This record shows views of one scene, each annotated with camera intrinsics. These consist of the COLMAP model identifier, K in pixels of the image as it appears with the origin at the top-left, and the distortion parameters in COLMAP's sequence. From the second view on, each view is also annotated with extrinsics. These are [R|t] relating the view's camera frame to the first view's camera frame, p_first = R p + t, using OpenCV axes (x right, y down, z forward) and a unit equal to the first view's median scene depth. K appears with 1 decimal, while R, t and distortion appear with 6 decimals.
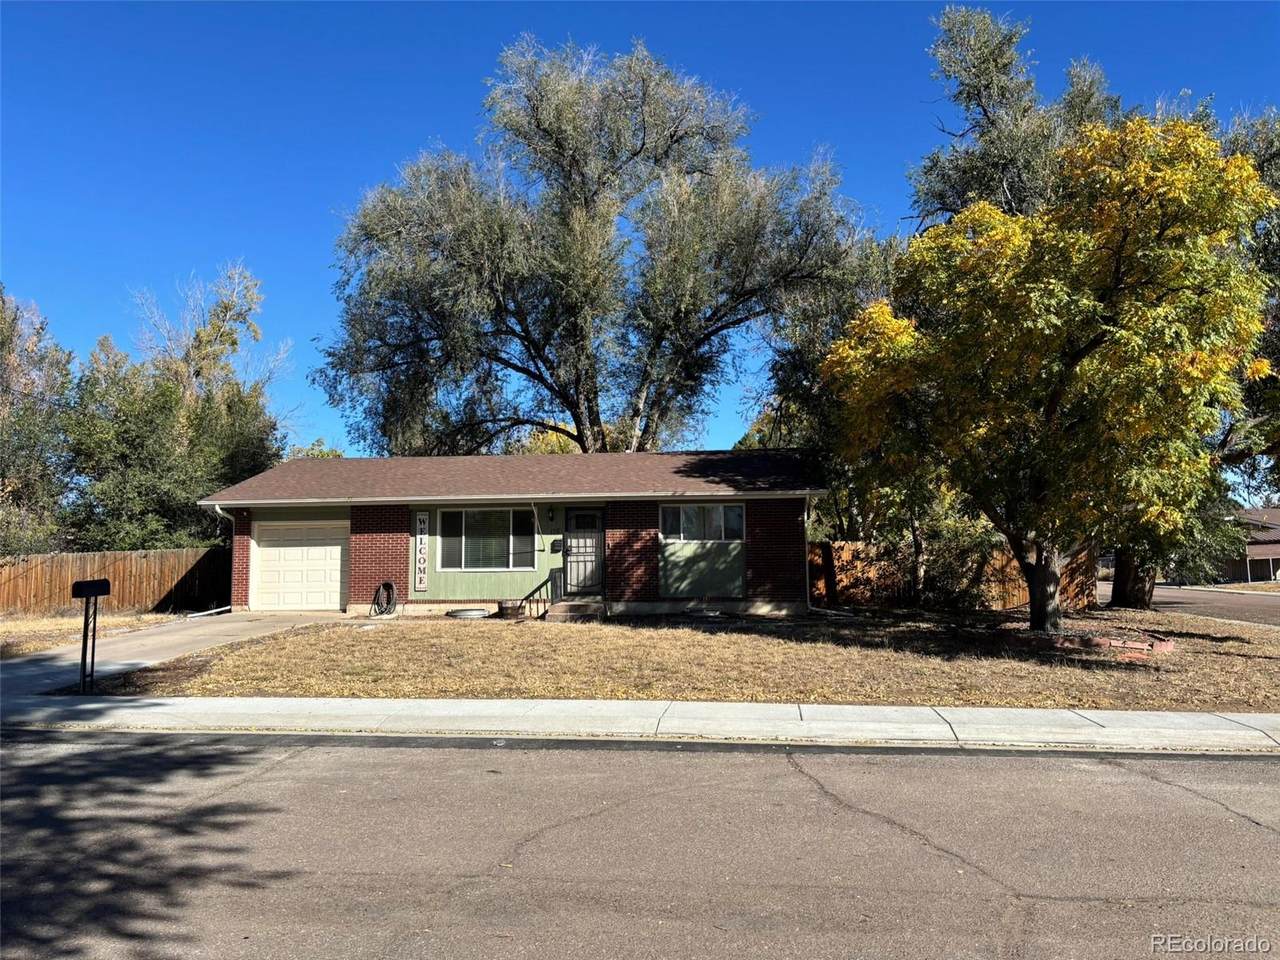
lens RADIAL K [[966.6, 0, 640.0], [0, 966.6, 480.0], [0, 0, 1]] dist [0.049682, -0.085433]
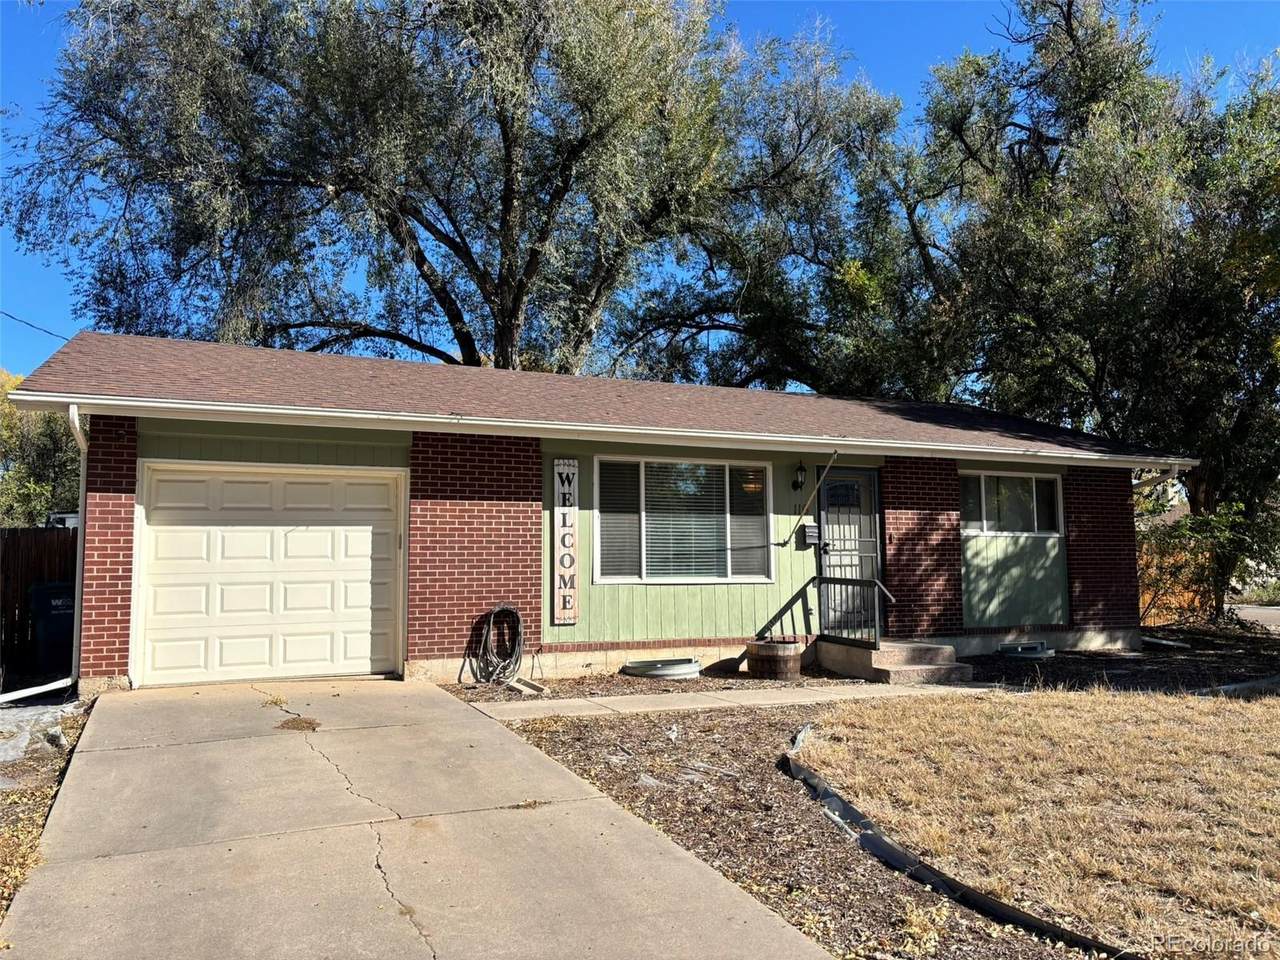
lens RADIAL K [[966.6, 0, 640.0], [0, 966.6, 480.0], [0, 0, 1]] dist [0.049682, -0.085433]
pose [[0.850510, 0.050595, 0.523520, -0.440767], [-0.052613, 0.998554, -0.011030, 0.046628], [-0.523321, -0.018163, 0.851942, 0.576003]]
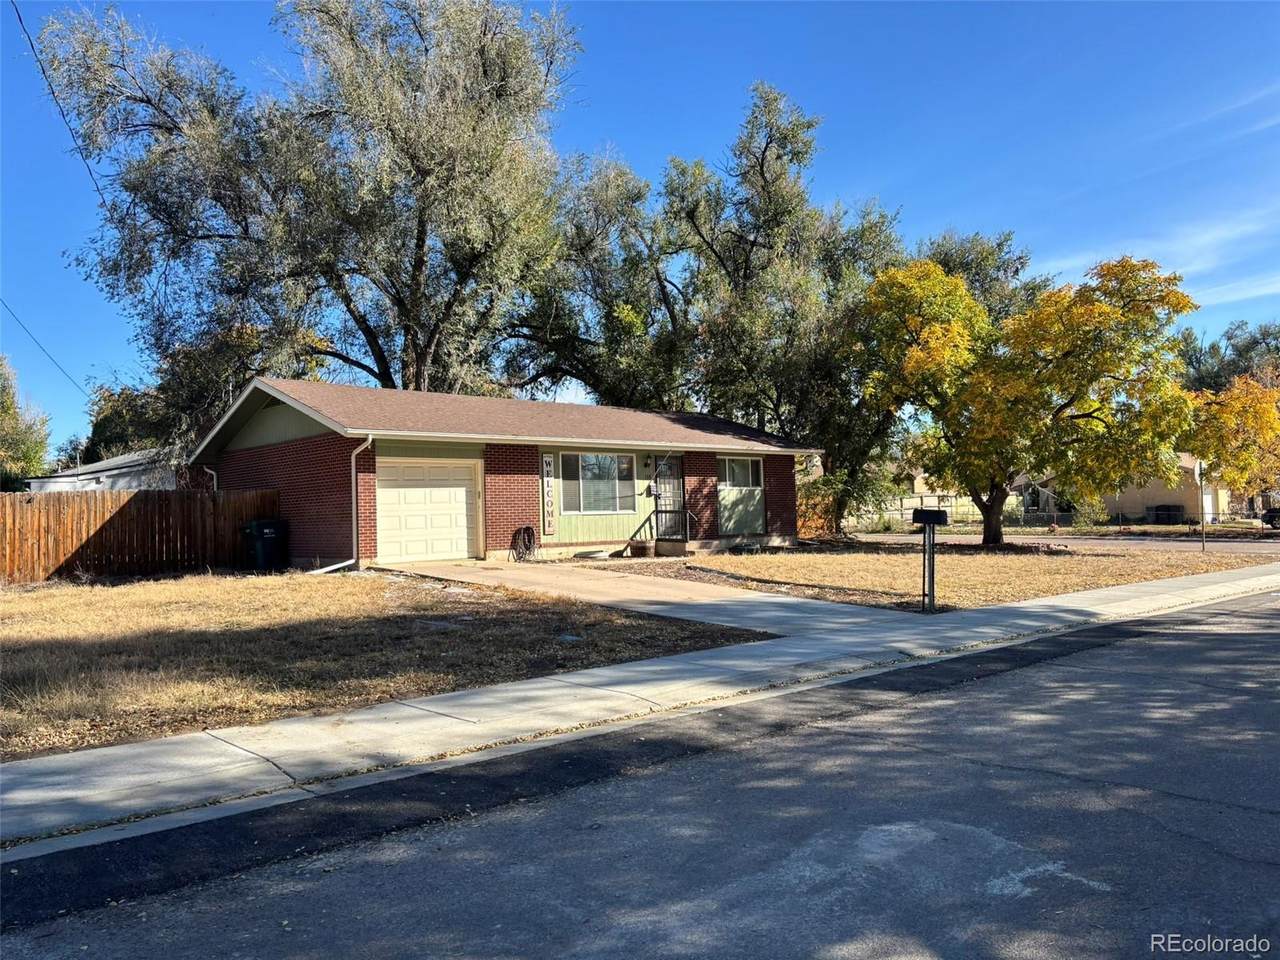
lens RADIAL K [[991.2, 0, 636.9], [0, 991.2, 496.6], [0, 0, 1]] dist [0.053012, -0.092369]
pose [[0.644497, 0.006764, 0.764577, -0.926432], [-0.052112, 0.998024, 0.035098, 0.035981], [-0.762829, -0.062464, 0.643576, 0.287948]]
